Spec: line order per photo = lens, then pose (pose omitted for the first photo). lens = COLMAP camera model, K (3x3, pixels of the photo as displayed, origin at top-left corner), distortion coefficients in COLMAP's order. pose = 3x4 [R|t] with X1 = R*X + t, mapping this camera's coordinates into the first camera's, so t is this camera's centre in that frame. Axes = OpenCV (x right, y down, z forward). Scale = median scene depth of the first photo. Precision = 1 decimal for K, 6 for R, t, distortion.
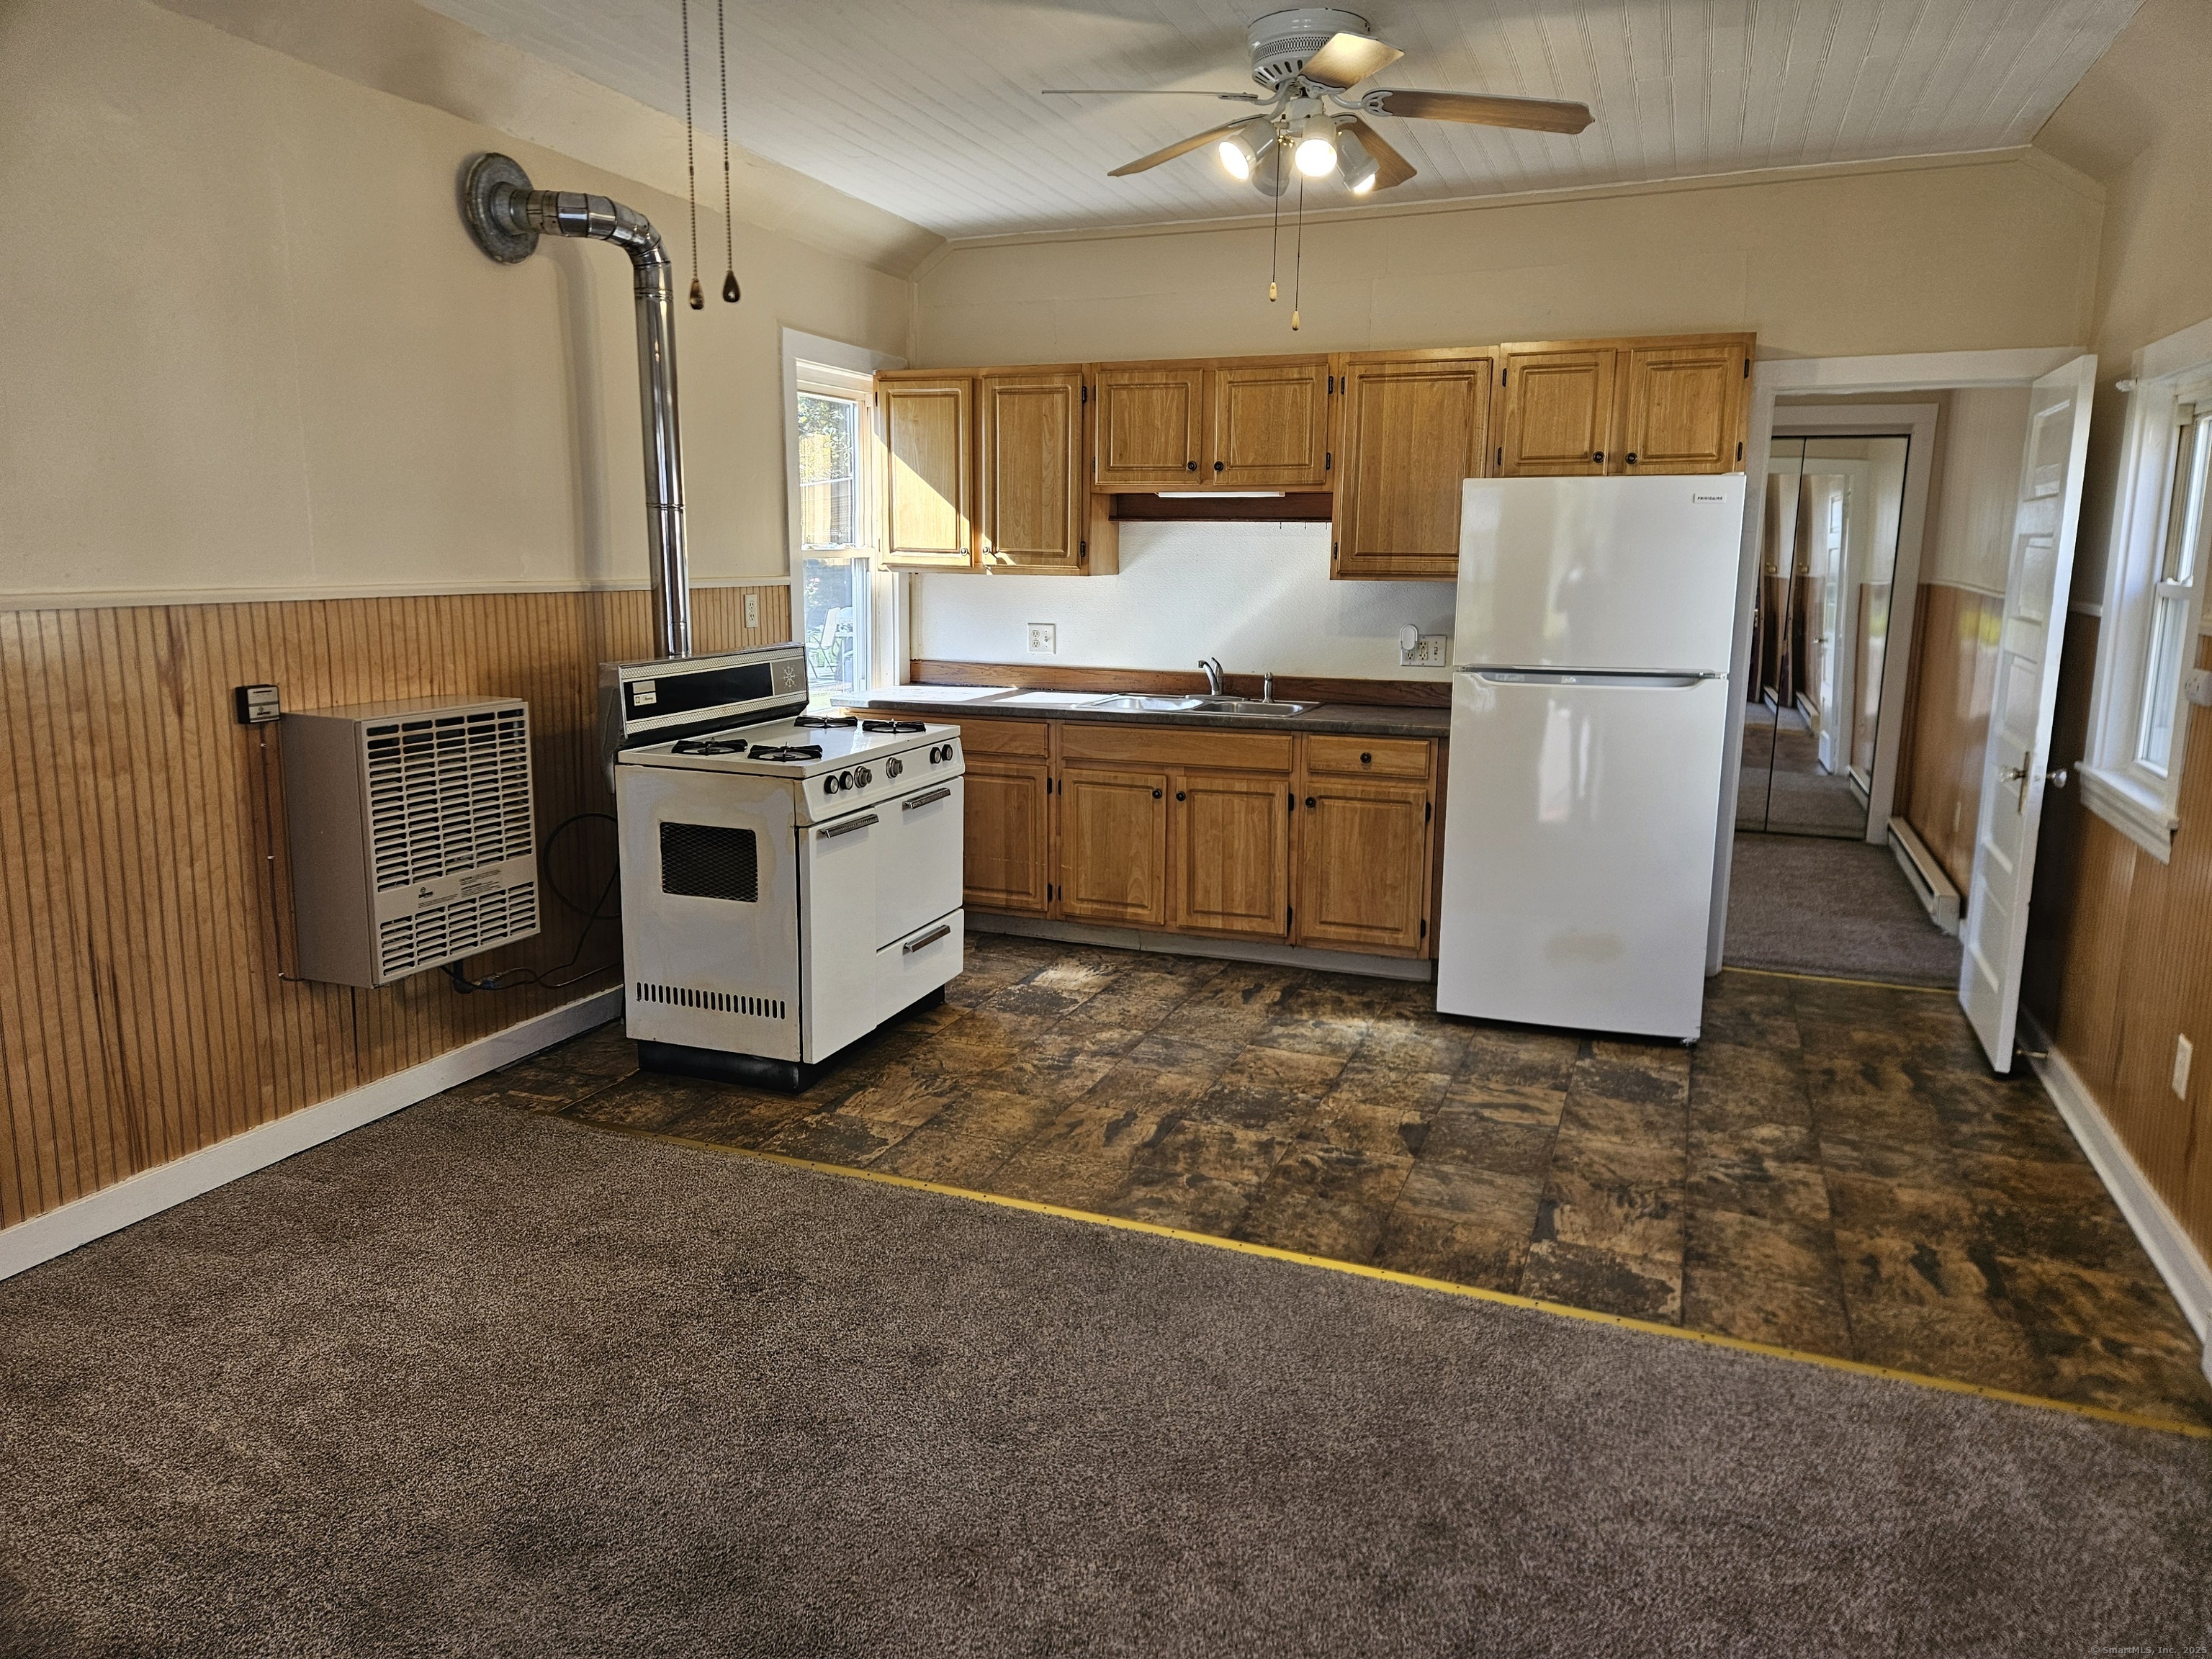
lens RADIAL K [[1492.9, 0, 1109.0], [0, 1492.9, 817.9], [0, 0, 1]] dist [0.125361, -0.139662]
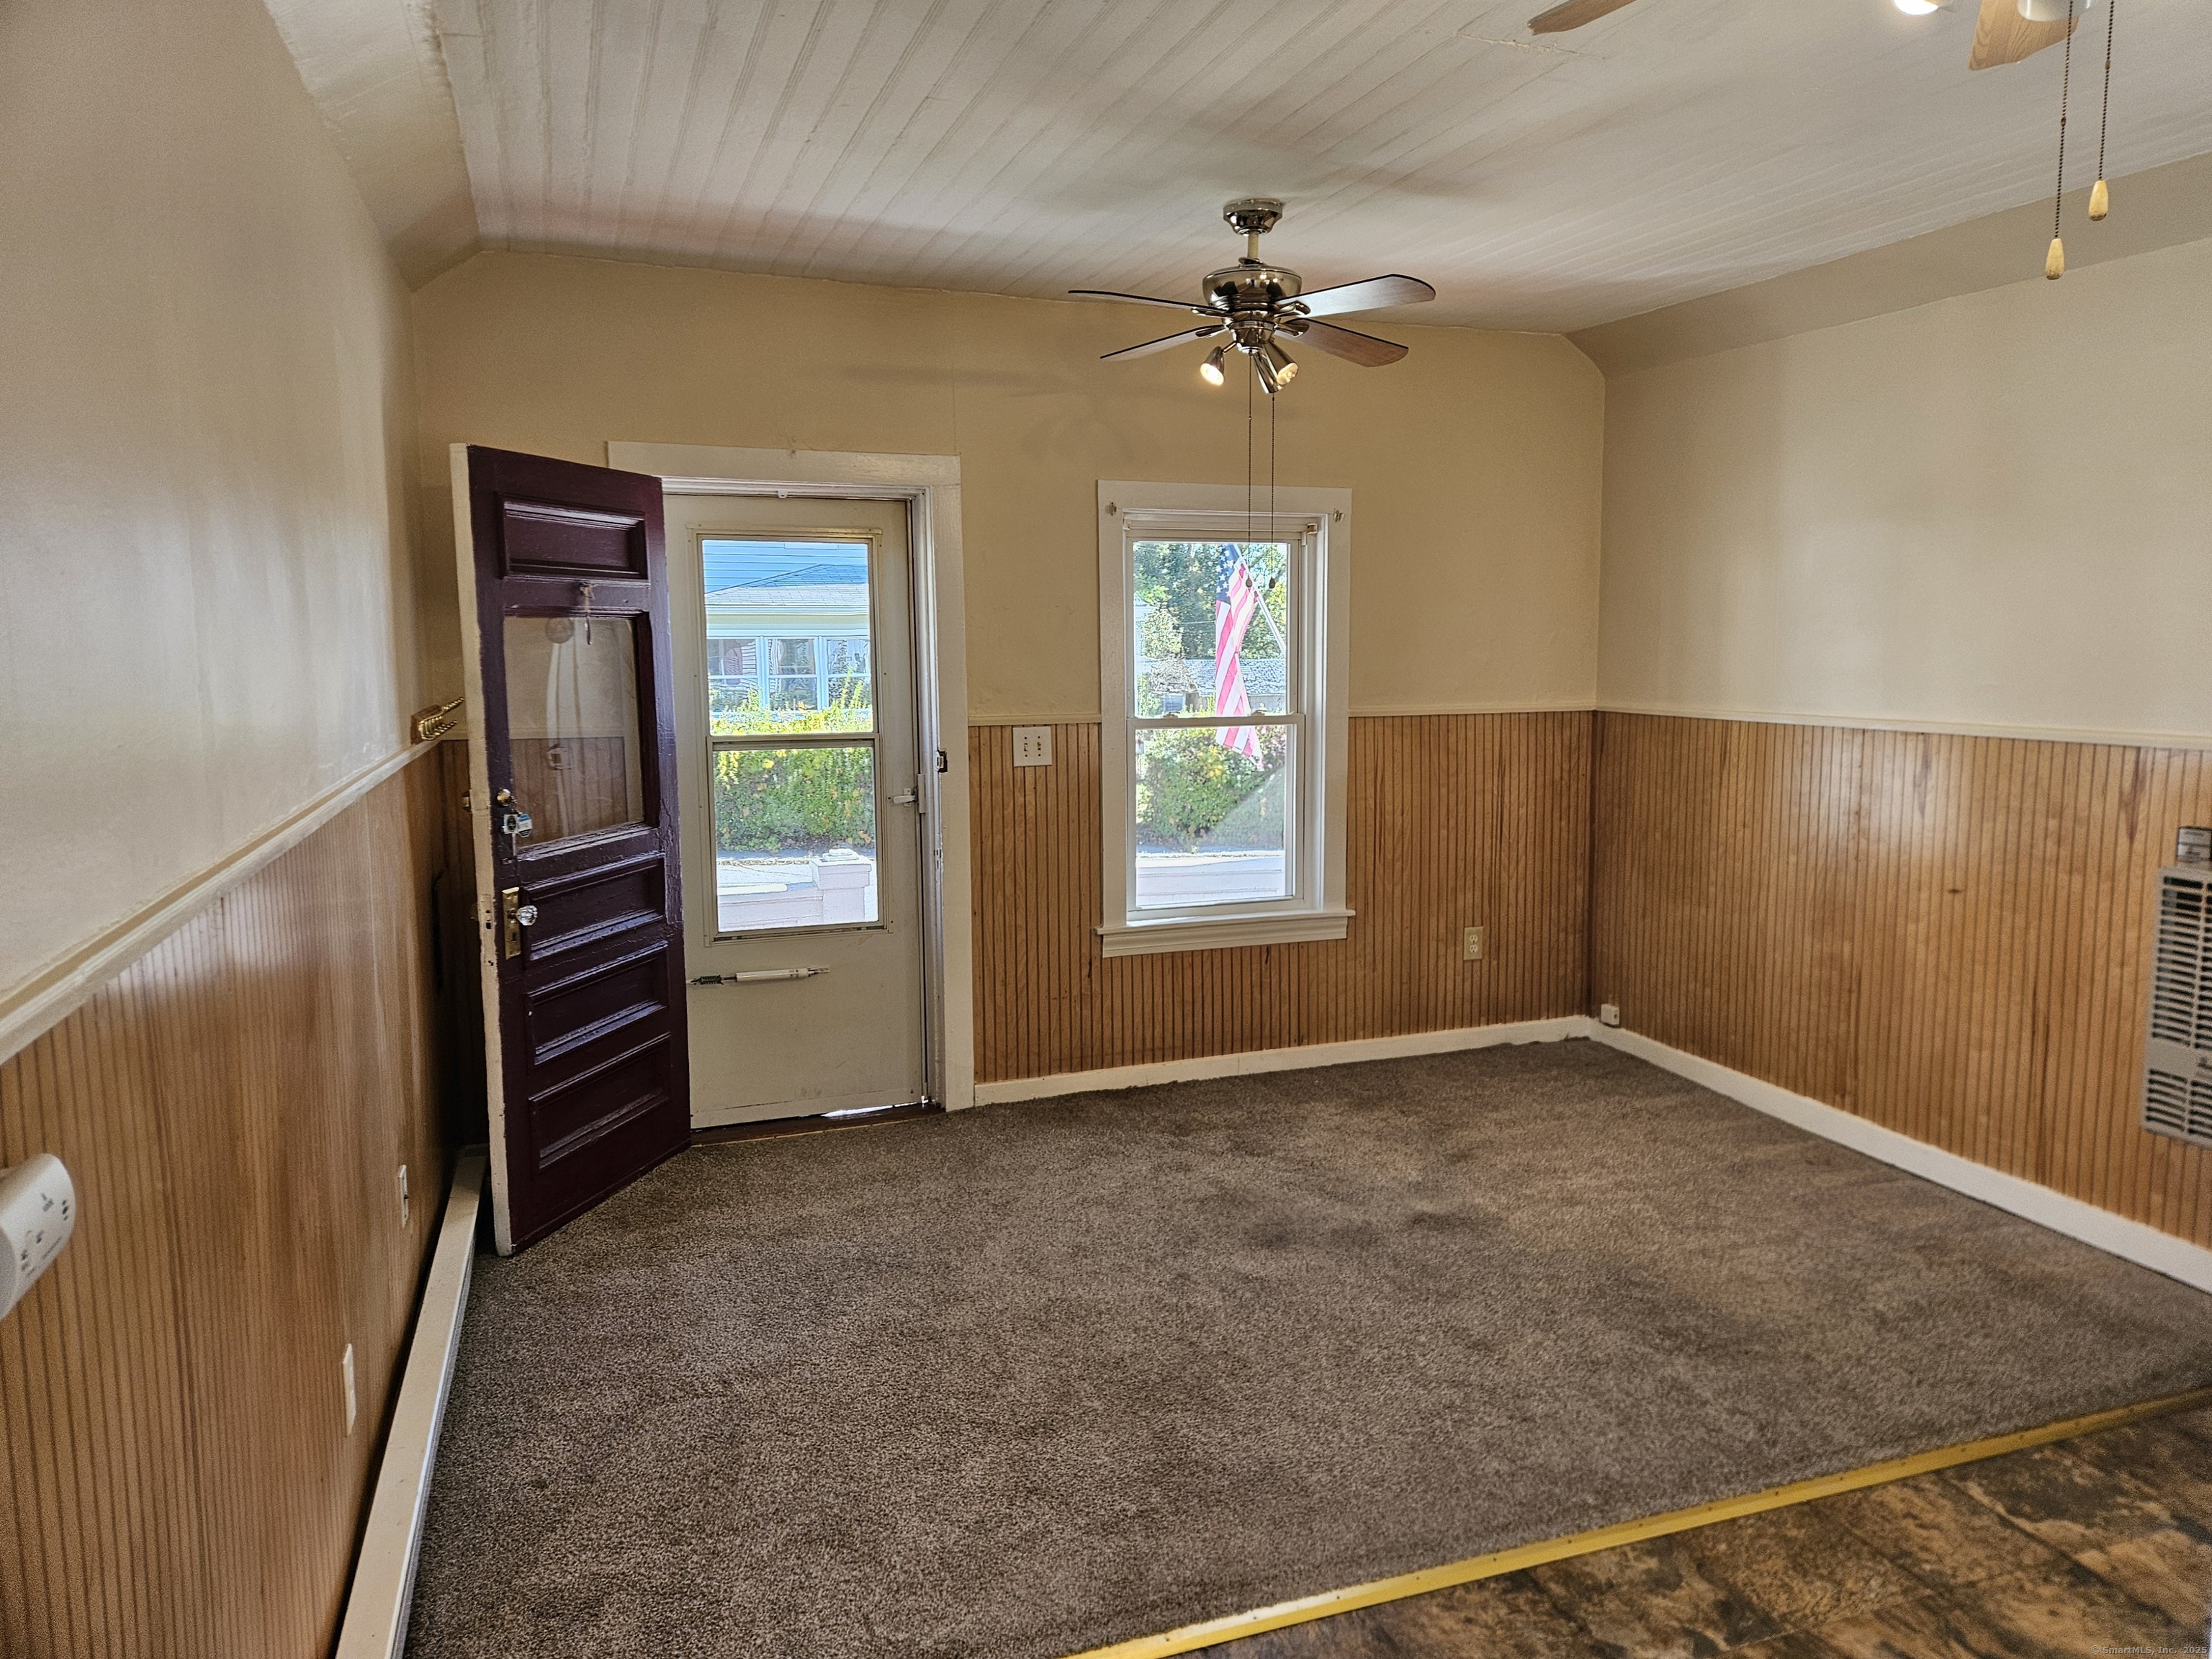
lens RADIAL K [[1492.9, 0, 1109.0], [0, 1492.9, 817.9], [0, 0, 1]] dist [0.125361, -0.139662]
pose [[-0.760744, 0.063069, -0.645980, 0.736227], [-0.126736, 0.961675, 0.243143, -0.266168], [0.636558, 0.266838, -0.723596, 1.335318]]
